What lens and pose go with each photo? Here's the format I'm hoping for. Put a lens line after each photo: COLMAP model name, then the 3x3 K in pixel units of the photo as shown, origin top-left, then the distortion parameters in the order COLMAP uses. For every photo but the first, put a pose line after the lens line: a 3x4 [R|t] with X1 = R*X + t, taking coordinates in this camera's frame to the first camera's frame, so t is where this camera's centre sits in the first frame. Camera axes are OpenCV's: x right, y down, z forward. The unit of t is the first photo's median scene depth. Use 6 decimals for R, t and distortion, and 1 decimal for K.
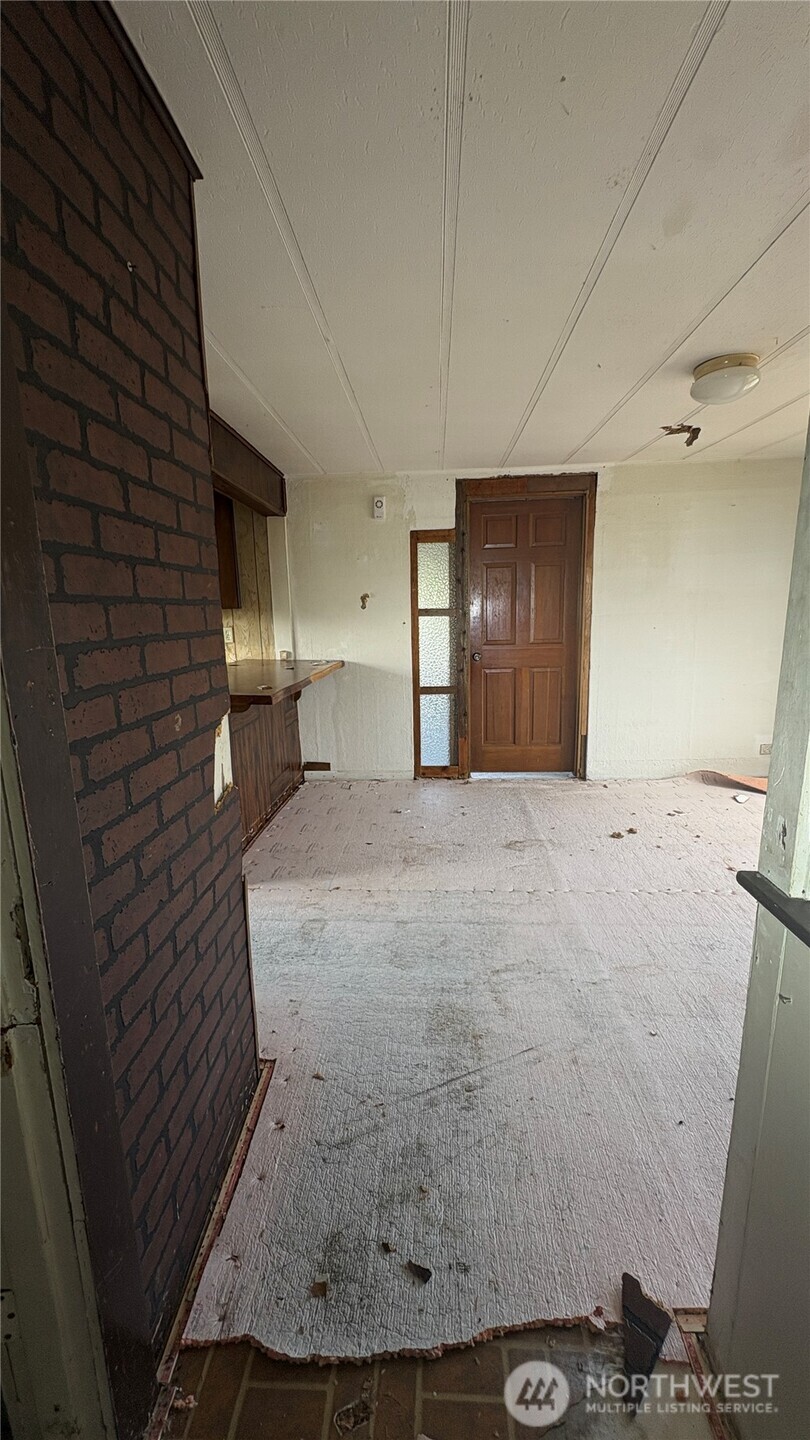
lens RADIAL K [[569.7, 0, 405.4], [0, 569.7, 721.6], [0, 0, 1]] dist [-0.000094, 0.000002]
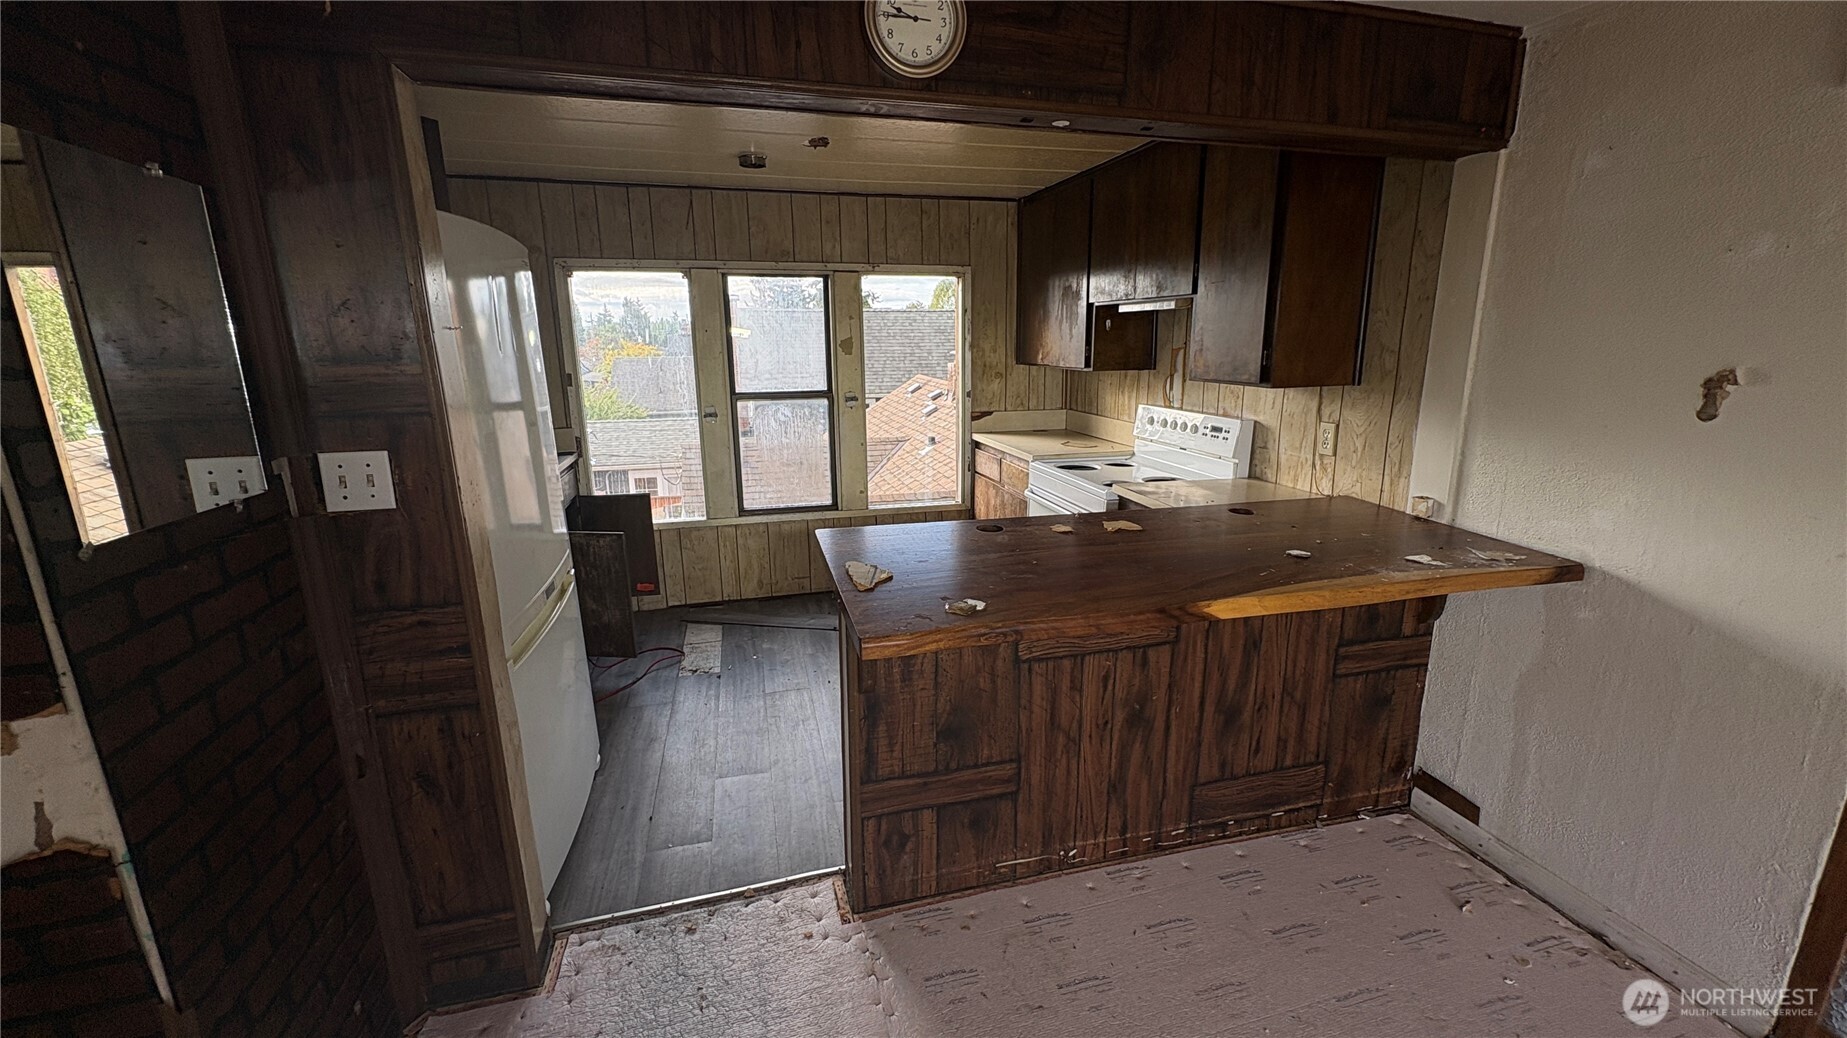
lens RADIAL K [[730.8, 0, 932.7], [0, 730.8, 515.1], [0, 0, 1]] dist [-0.000094, 0.000002]
pose [[0.312985, 0.243397, -0.918040, 0.158351], [-0.180752, 0.964203, 0.194013, -0.149381], [0.932400, 0.105214, 0.345776, 0.493657]]
